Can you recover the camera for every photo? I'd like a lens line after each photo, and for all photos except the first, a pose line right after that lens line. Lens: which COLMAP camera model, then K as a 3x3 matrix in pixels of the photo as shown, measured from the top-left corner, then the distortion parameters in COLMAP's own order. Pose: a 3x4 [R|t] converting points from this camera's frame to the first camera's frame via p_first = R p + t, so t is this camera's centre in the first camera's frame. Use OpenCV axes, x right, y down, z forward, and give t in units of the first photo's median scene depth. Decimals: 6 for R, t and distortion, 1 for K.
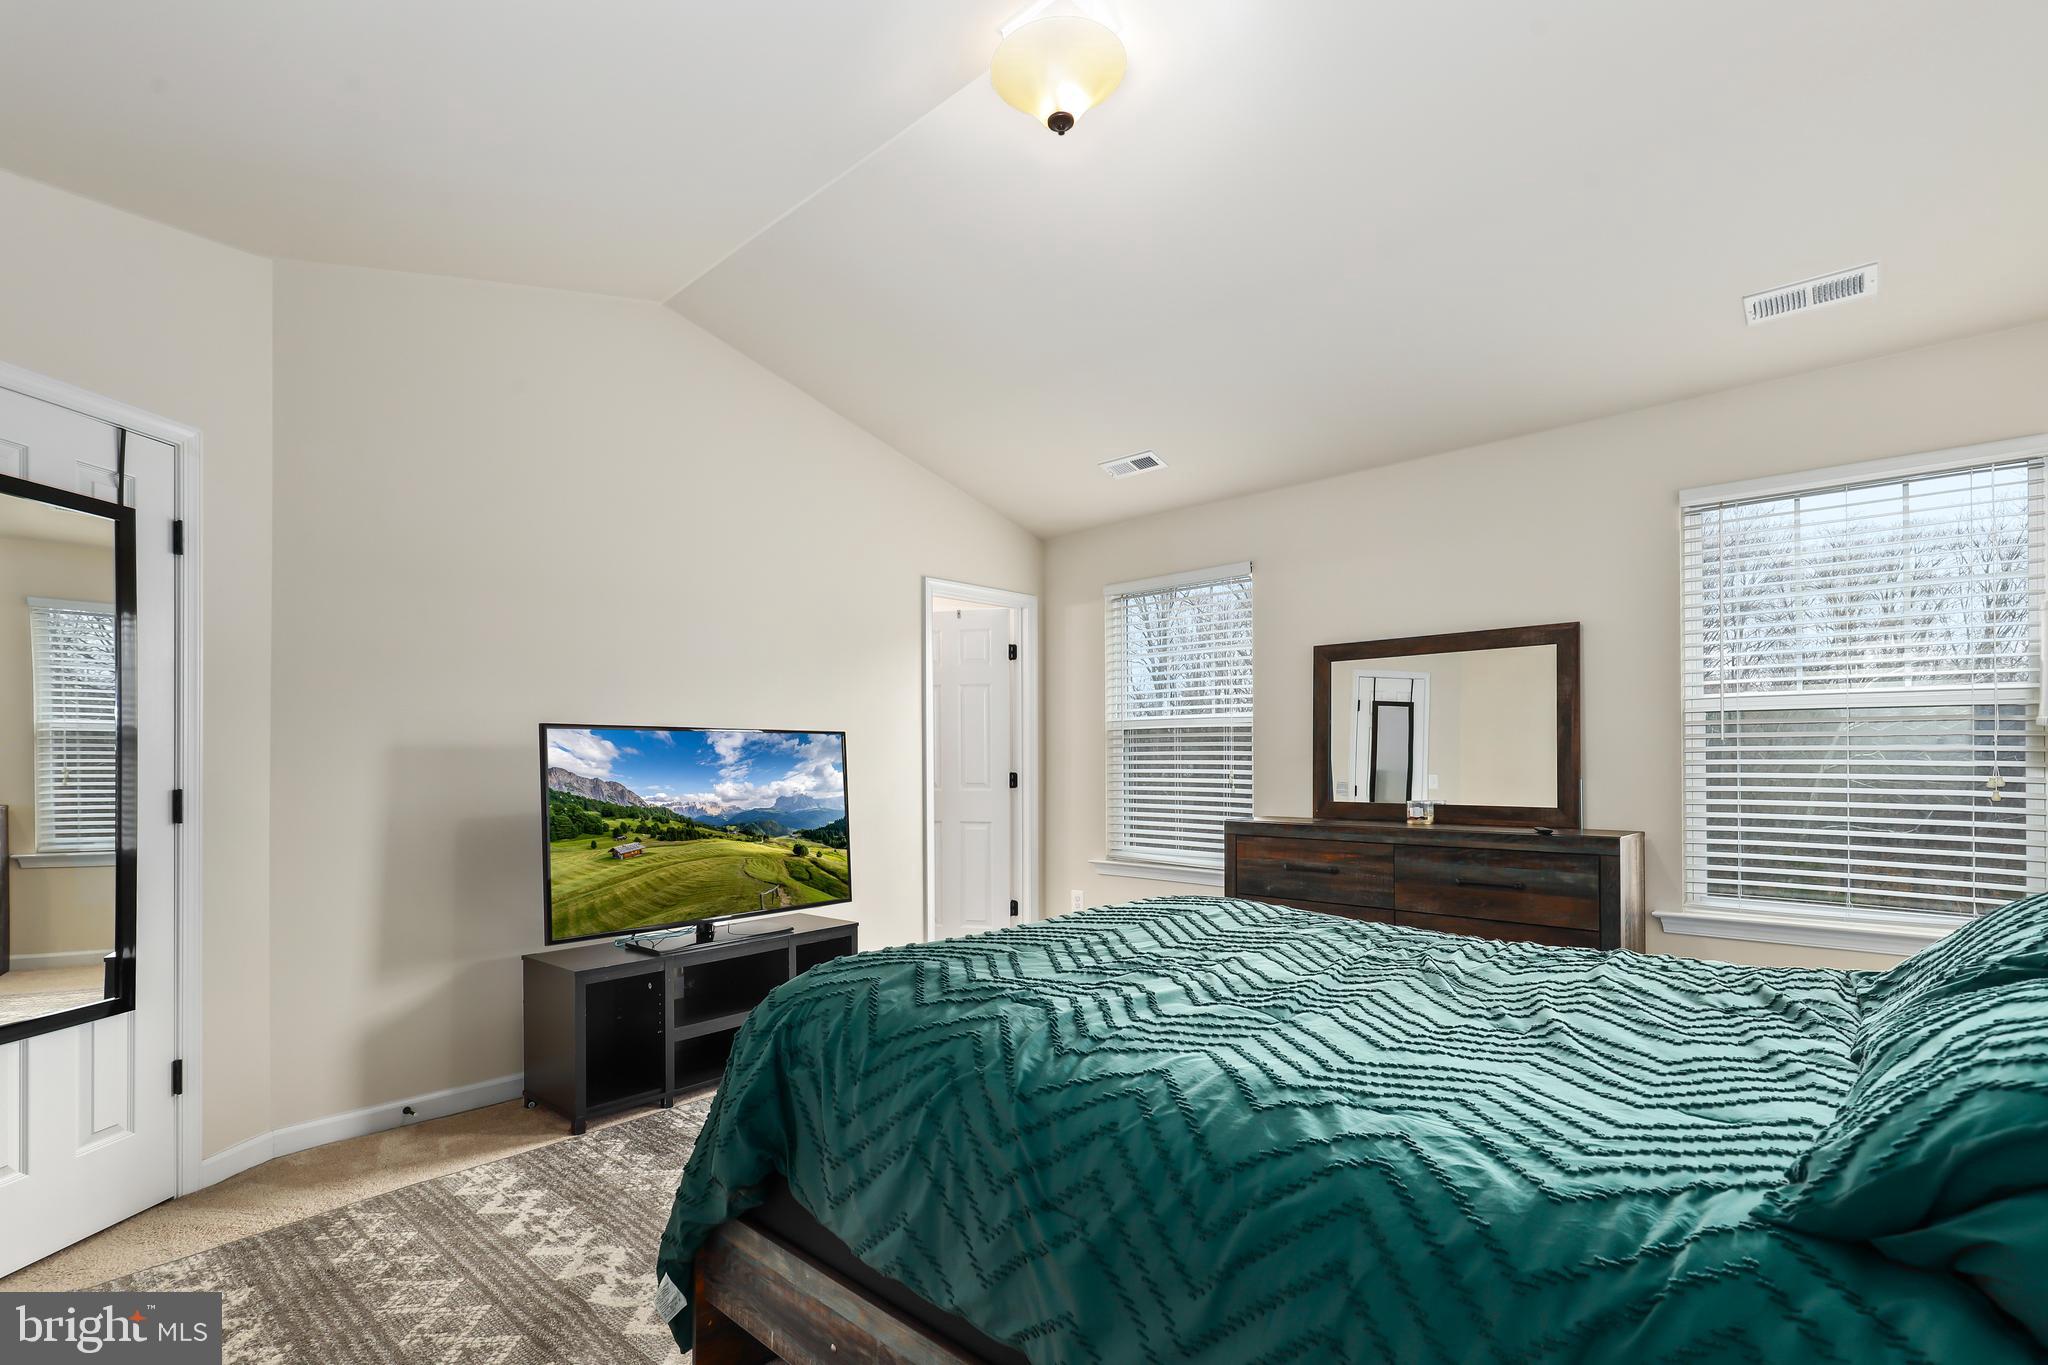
lens RADIAL K [[933.5, 0, 1020.2], [0, 933.5, 758.6], [0, 0, 1]] dist [0.000386, 0.000221]
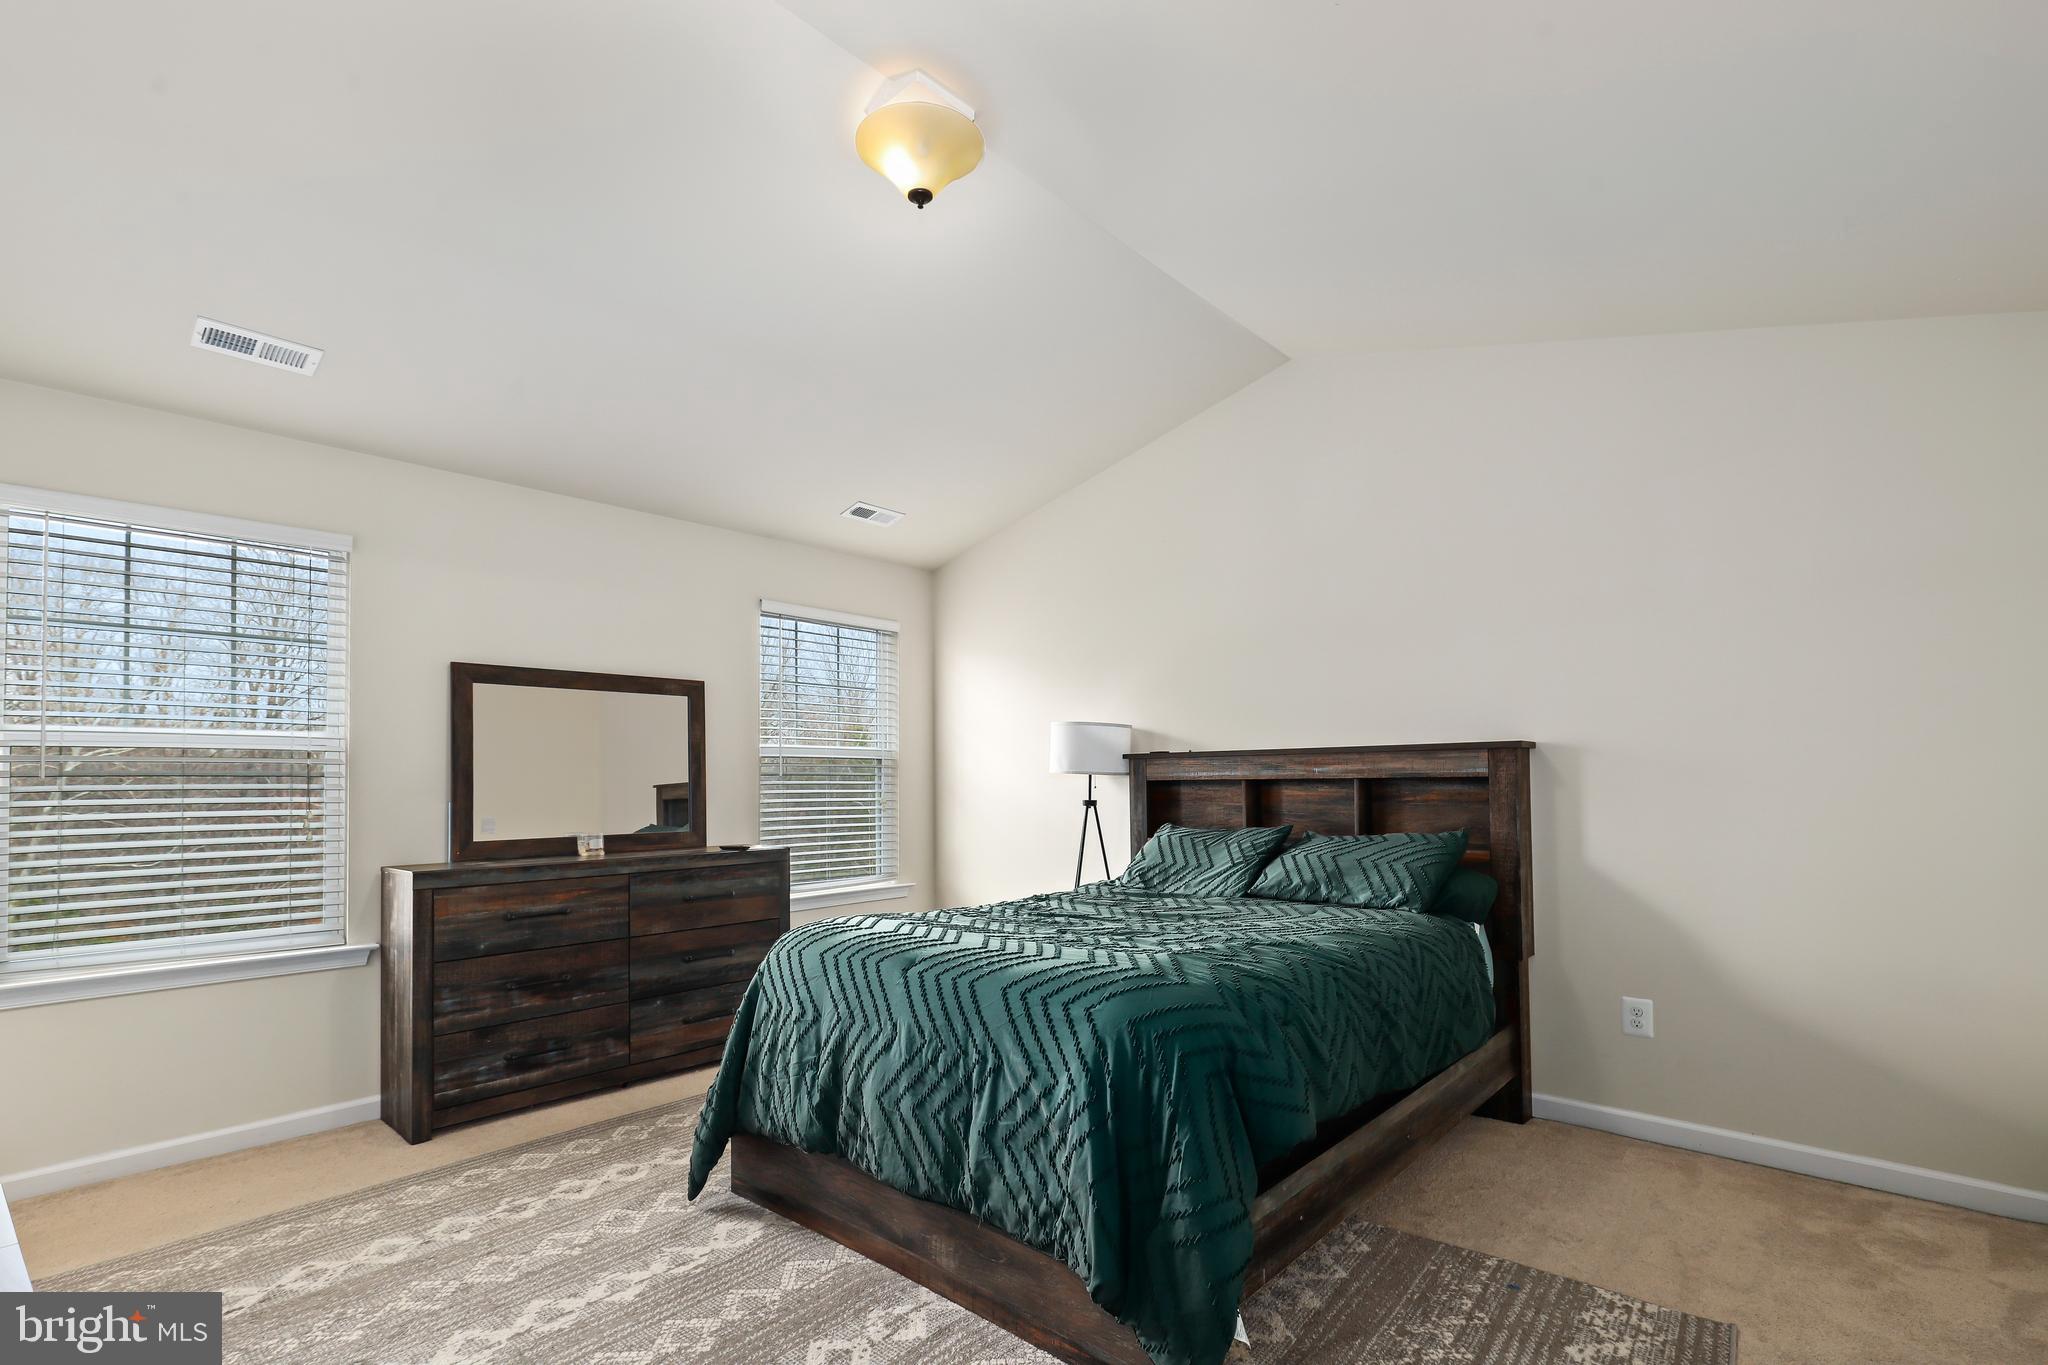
lens RADIAL K [[933.5, 0, 1020.2], [0, 933.5, 758.6], [0, 0, 1]] dist [0.000386, 0.000221]
pose [[0.002797, 0.030524, 0.999530, -0.606370], [0.009715, 0.999486, -0.030550, -0.000152], [-0.999949, 0.009796, 0.002499, 0.536183]]
